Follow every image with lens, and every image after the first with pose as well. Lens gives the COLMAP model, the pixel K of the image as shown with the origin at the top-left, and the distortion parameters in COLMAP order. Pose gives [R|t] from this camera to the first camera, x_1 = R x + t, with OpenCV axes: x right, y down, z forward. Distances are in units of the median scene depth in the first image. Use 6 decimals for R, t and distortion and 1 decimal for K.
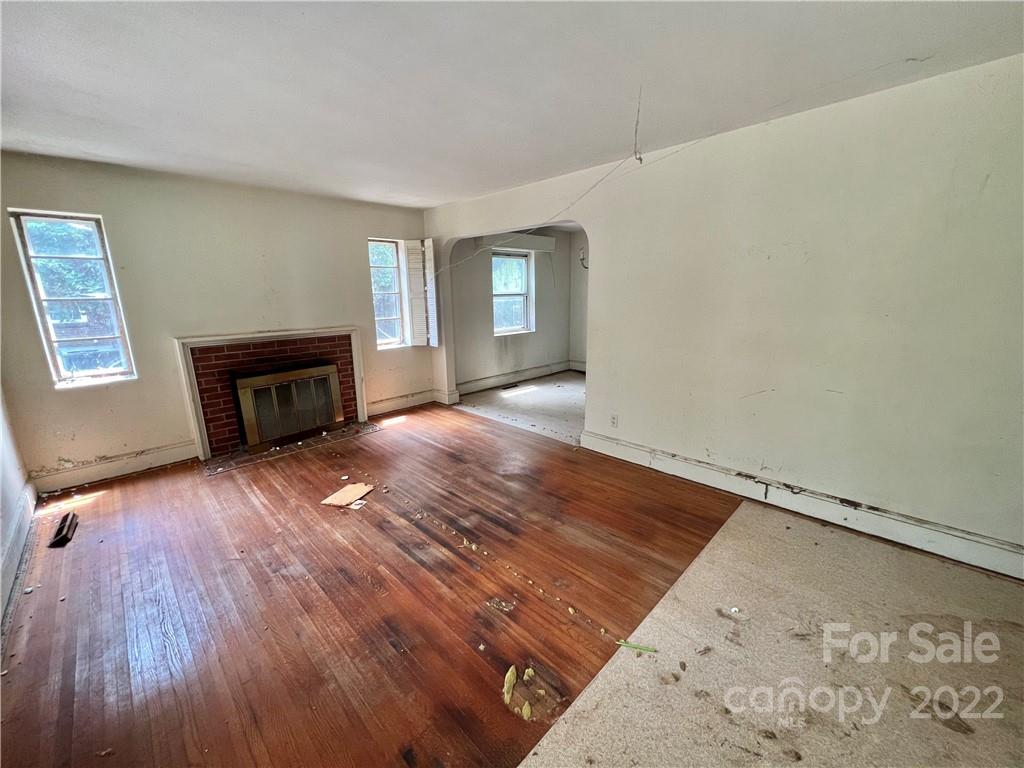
lens RADIAL K [[409.7, 0, 509.8], [0, 409.7, 381.3], [0, 0, 1]] dist [0.000324, -0.000200]
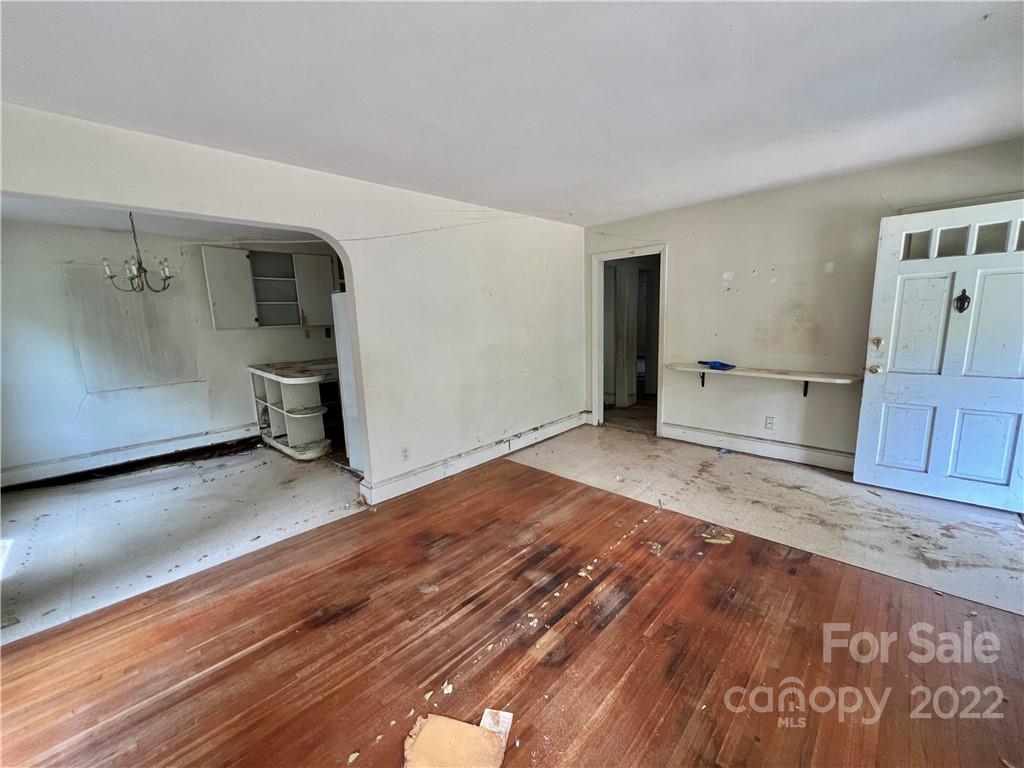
lens RADIAL K [[409.7, 0, 512.3], [0, 409.7, 382.9], [0, 0, 1]] dist [0.000324, -0.000200]
pose [[-0.022464, -0.153096, 0.987956, -0.844851], [0.247652, 0.956554, 0.153861, -0.185463], [-0.968589, 0.248125, 0.016426, 0.900609]]
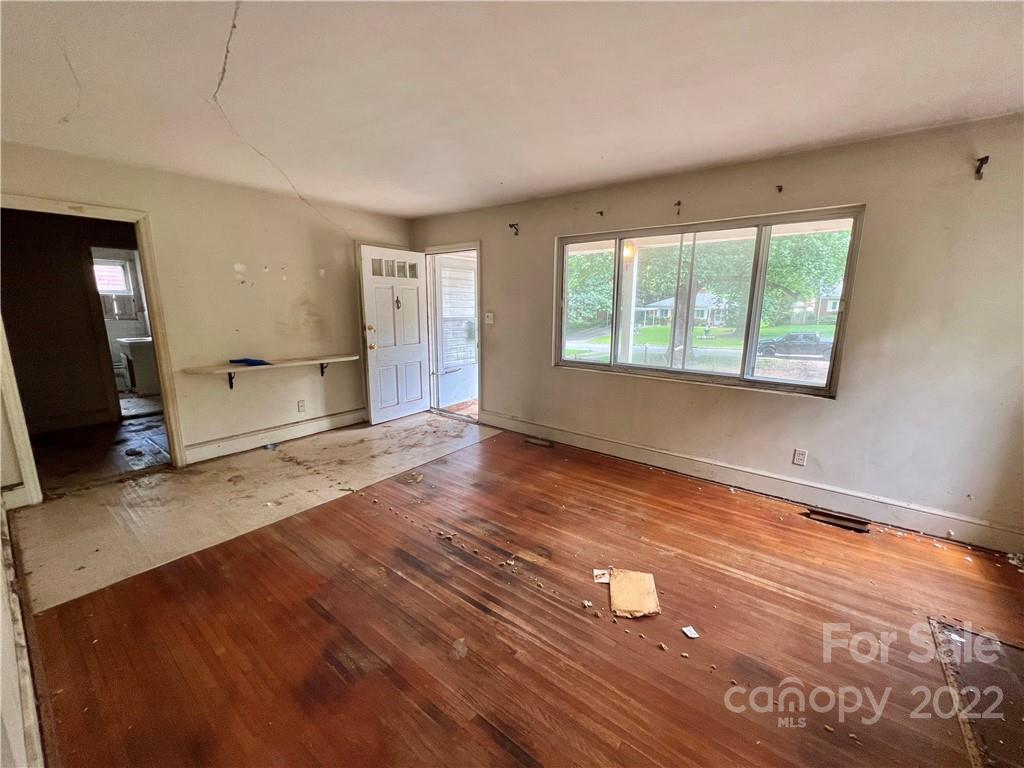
lens RADIAL K [[409.7, 0, 509.2], [0, 409.7, 383.7], [0, 0, 1]] dist [0.000324, -0.000200]
pose [[-0.992207, 0.033124, -0.120114, -0.126485], [-0.017486, 0.917456, 0.397453, -0.336077], [0.123365, 0.396456, -0.909727, 1.586562]]
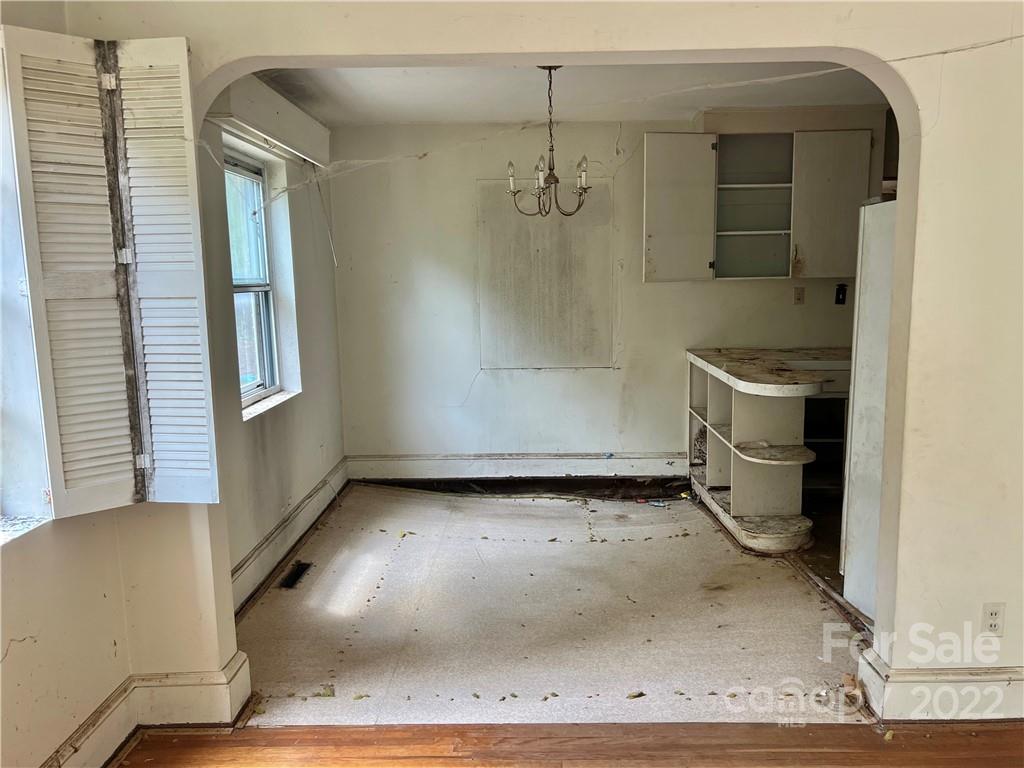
lens RADIAL K [[773.3, 0, 520.9], [0, 773.3, 386.4], [0, 0, 1]] dist [0.060199, -0.059383]
pose [[0.709696, -0.098161, 0.697636, -0.637151], [0.157687, 0.987255, -0.021501, -0.199815], [-0.686634, 0.125267, 0.716130, 0.978675]]
